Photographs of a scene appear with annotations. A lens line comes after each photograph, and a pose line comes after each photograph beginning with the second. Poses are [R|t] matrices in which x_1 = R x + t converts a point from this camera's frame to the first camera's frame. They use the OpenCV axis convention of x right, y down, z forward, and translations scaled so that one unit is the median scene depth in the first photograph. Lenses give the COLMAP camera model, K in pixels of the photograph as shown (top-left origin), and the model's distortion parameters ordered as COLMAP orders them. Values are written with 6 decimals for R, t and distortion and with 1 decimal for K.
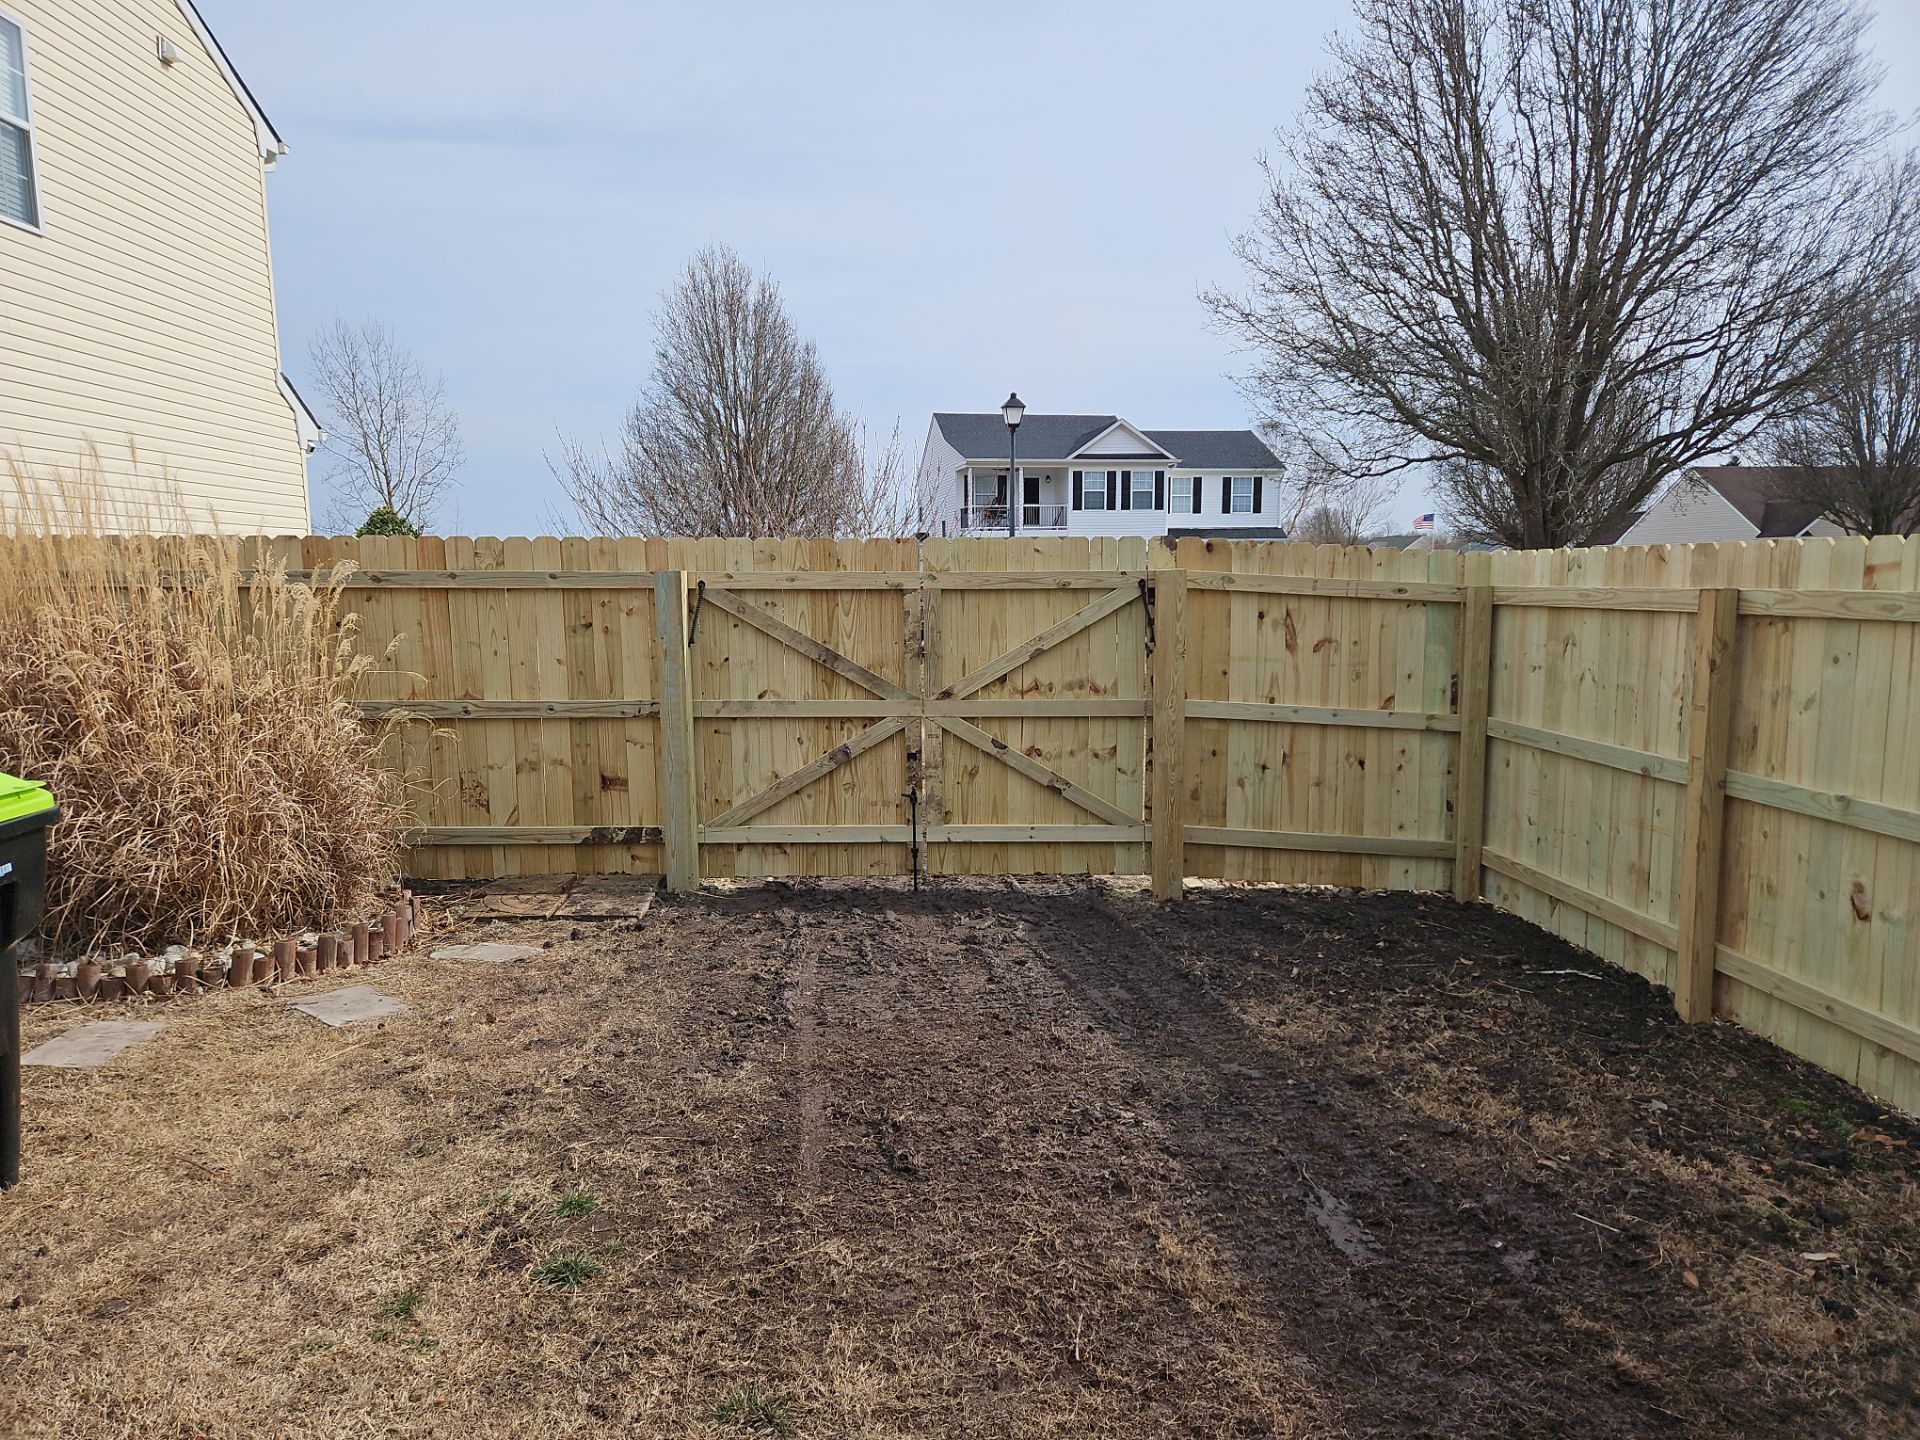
lens RADIAL K [[1274.7, 0, 927.8], [0, 1274.7, 770.8], [0, 0, 1]] dist [0.077879, -0.071767]
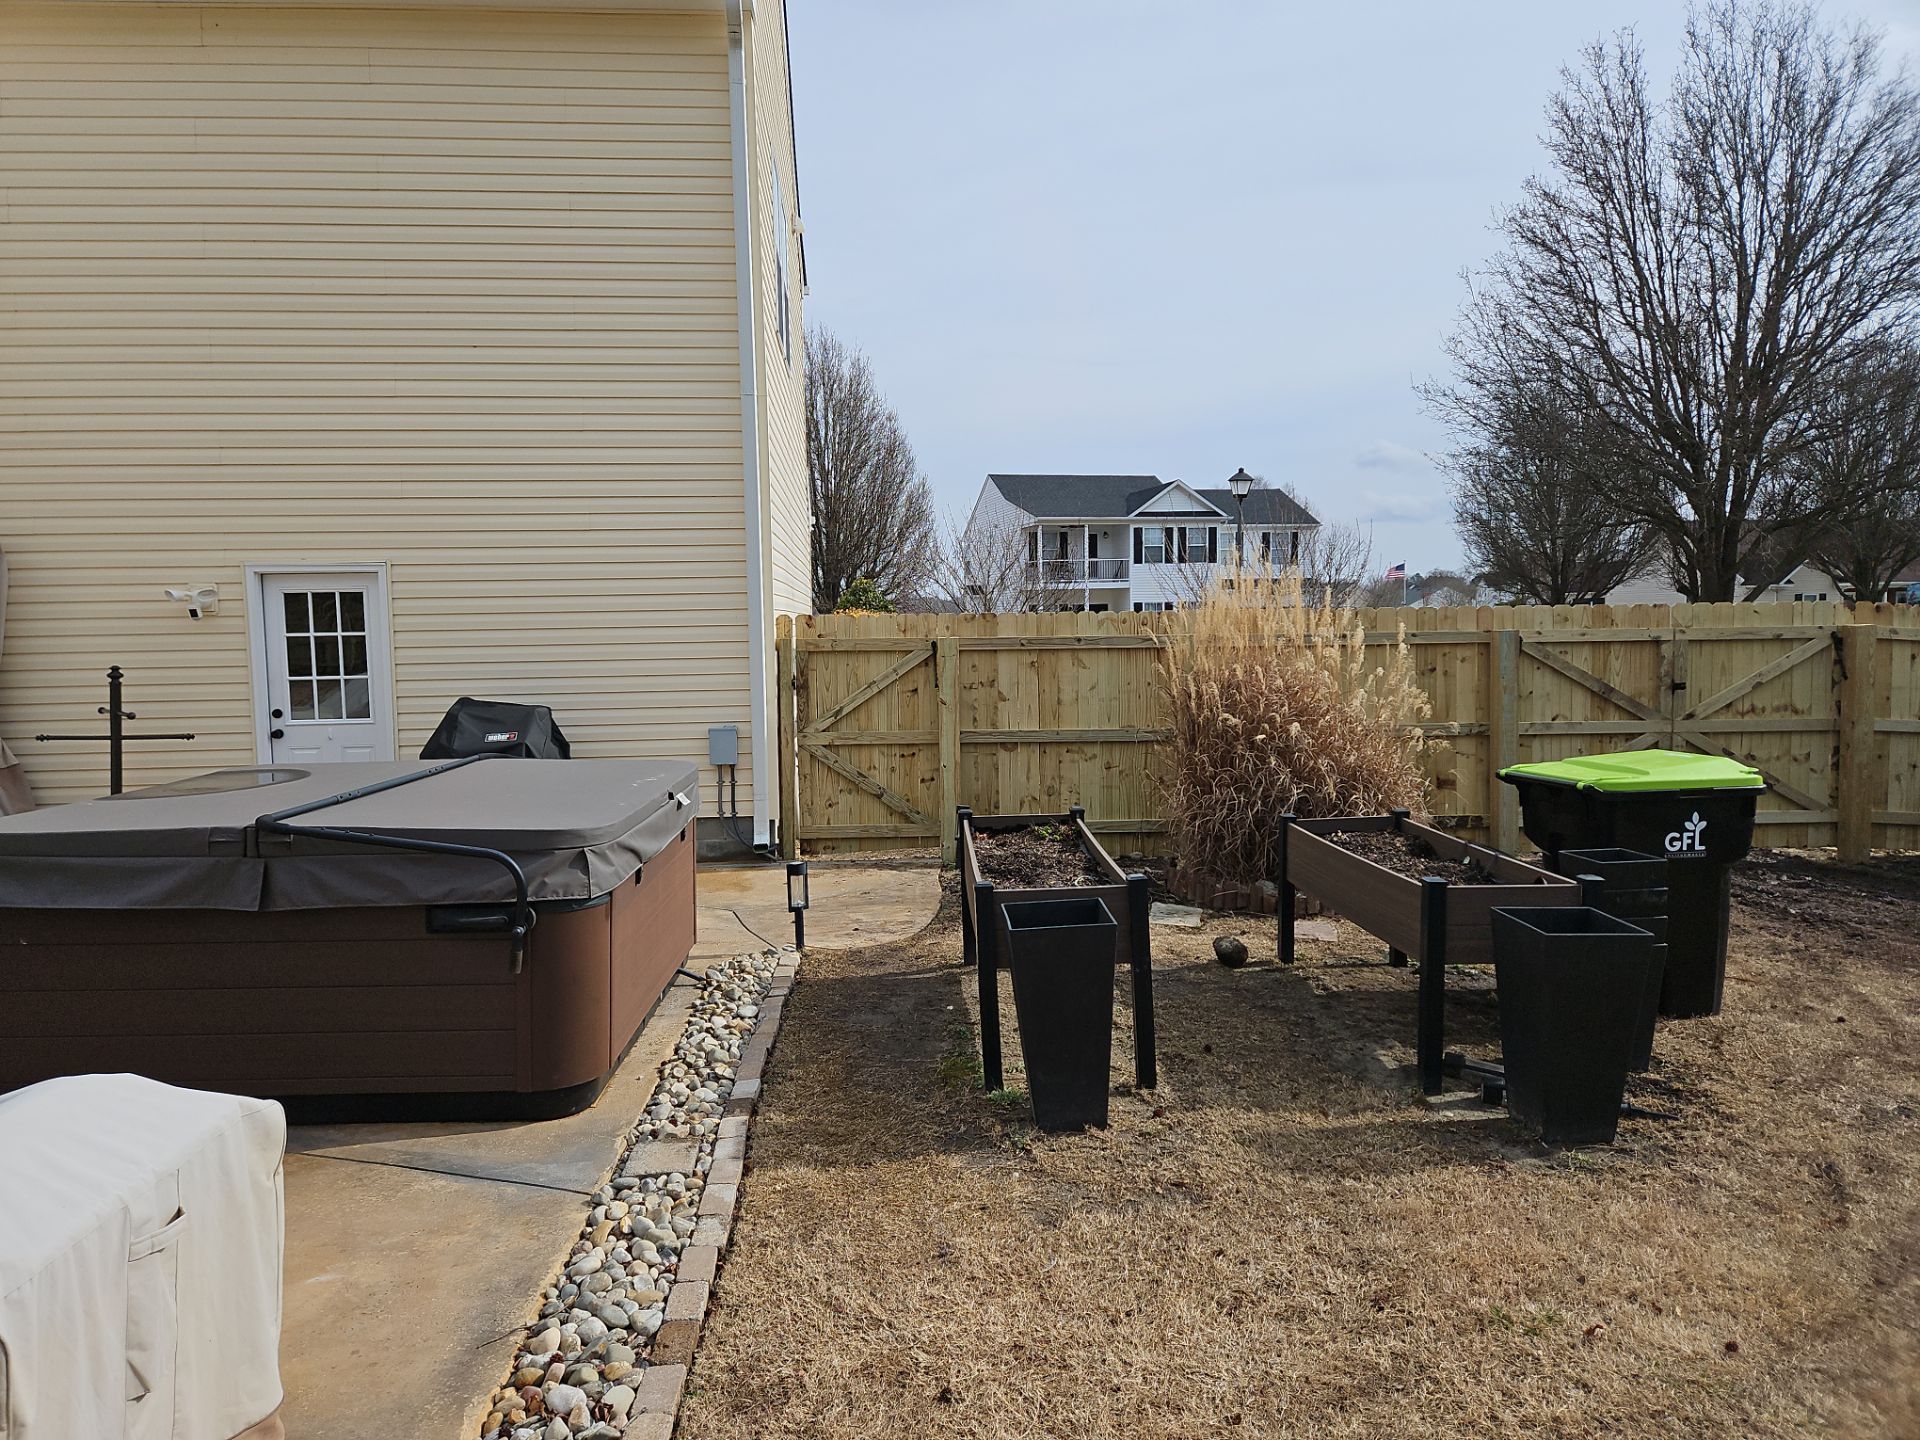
lens RADIAL K [[1274.9, 0, 924.1], [0, 1274.9, 724.5], [0, 0, 1]] dist [0.089606, -0.075310]
pose [[0.998881, -0.011543, 0.045867, -0.867605], [0.014847, 0.997268, -0.072355, 0.038268], [-0.044907, 0.072955, 0.996324, -0.358159]]
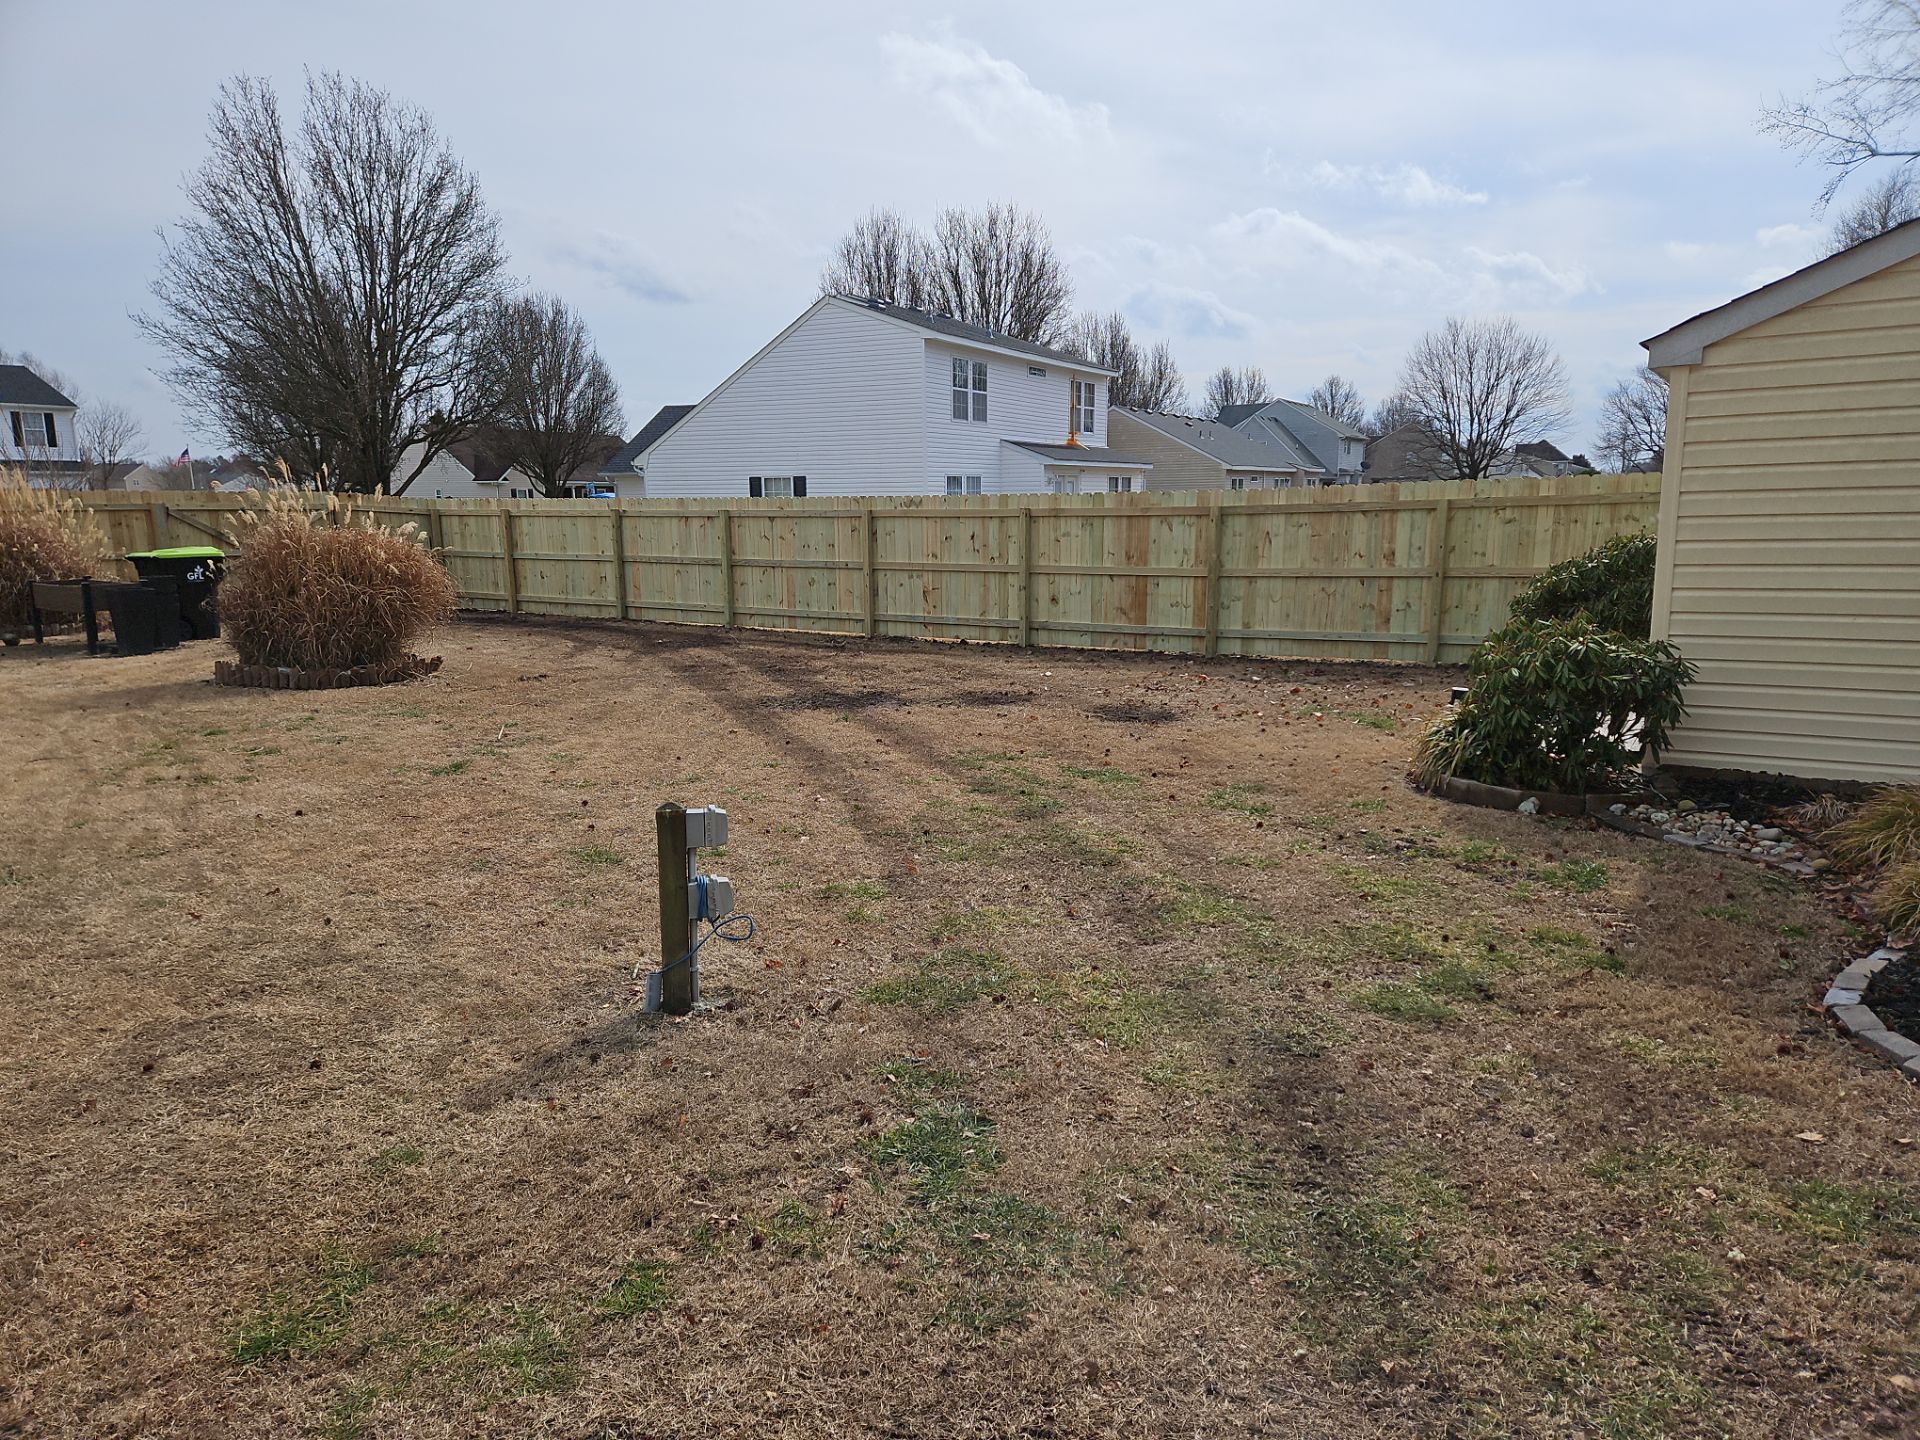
lens RADIAL K [[1274.9, 0, 924.1], [0, 1274.9, 724.5], [0, 0, 1]] dist [0.089606, -0.075310]
pose [[0.623007, -0.134361, 0.770590, -1.336623], [0.122663, 0.989730, 0.073400, 0.295378], [-0.772538, 0.048794, 0.633090, -1.919439]]
